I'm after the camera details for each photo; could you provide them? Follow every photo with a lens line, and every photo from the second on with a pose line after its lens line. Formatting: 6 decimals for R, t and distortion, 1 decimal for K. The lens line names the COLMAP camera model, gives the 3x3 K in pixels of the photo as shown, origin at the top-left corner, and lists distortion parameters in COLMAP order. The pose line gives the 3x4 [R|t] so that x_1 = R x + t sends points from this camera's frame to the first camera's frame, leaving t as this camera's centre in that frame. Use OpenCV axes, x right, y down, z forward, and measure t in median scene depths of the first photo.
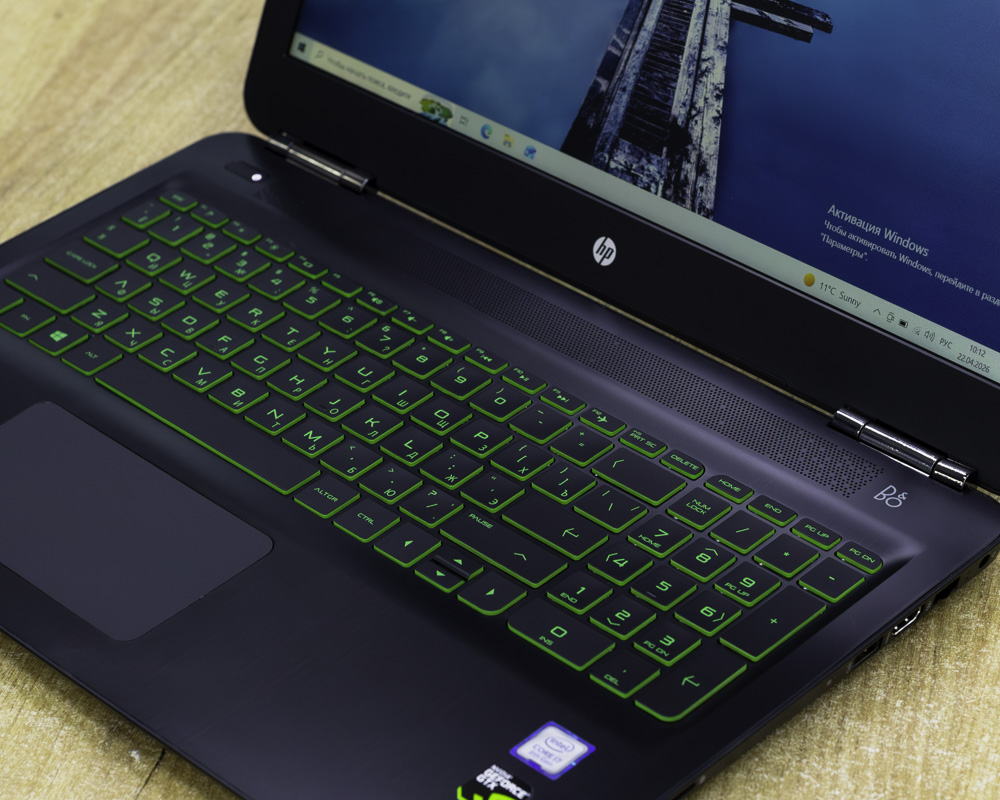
lens RADIAL K [[3003.7, 0, 443.3], [0, 3003.7, 403.5], [0, 0, 1]] dist [-0.129968, 0.000000]
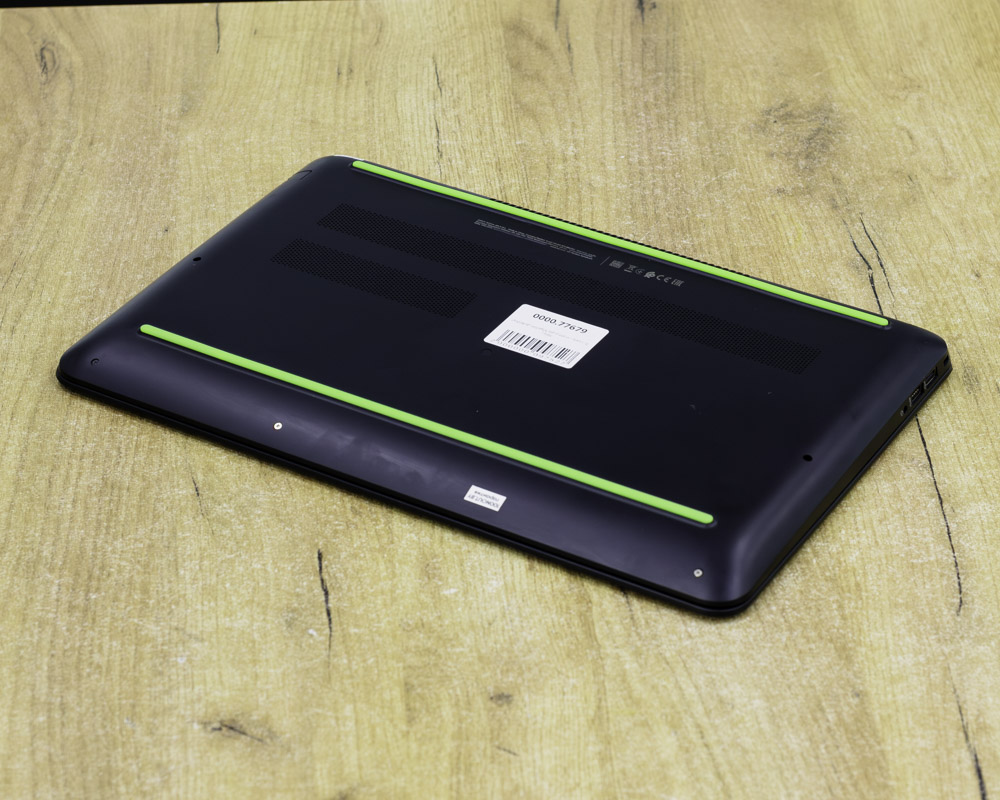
lens RADIAL K [[3003.7, 0, 500.9], [0, 3003.7, 401.2], [0, 0, 1]] dist [-0.129968, 0.000000]
pose [[0.941935, -0.136074, 0.306988, -0.389977], [0.146113, 0.989219, -0.009845, 0.028789], [-0.302339, 0.054128, 0.951662, -0.374849]]
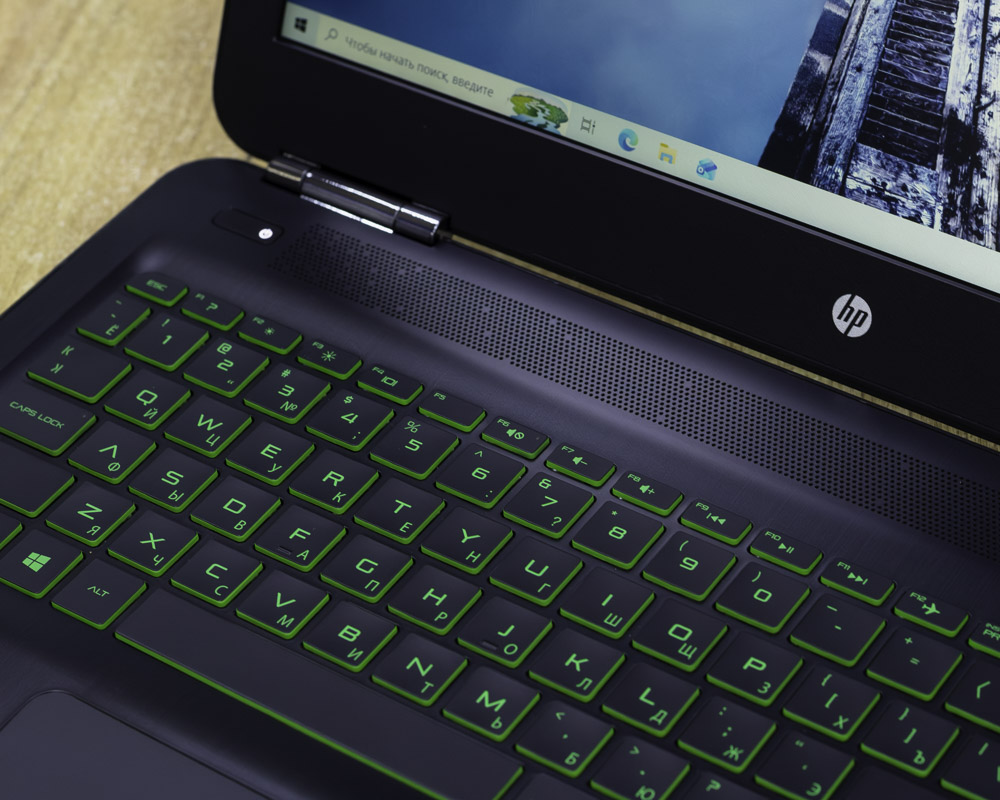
lens RADIAL K [[3003.7, 0, 494.9], [0, 3003.7, 402.4], [0, 0, 1]] dist [-0.129968, 0.000000]
pose [[0.983454, -0.138529, 0.116741, -0.102965], [0.124595, 0.985016, 0.119242, -0.120877], [-0.131510, -0.102724, 0.985978, 0.365110]]
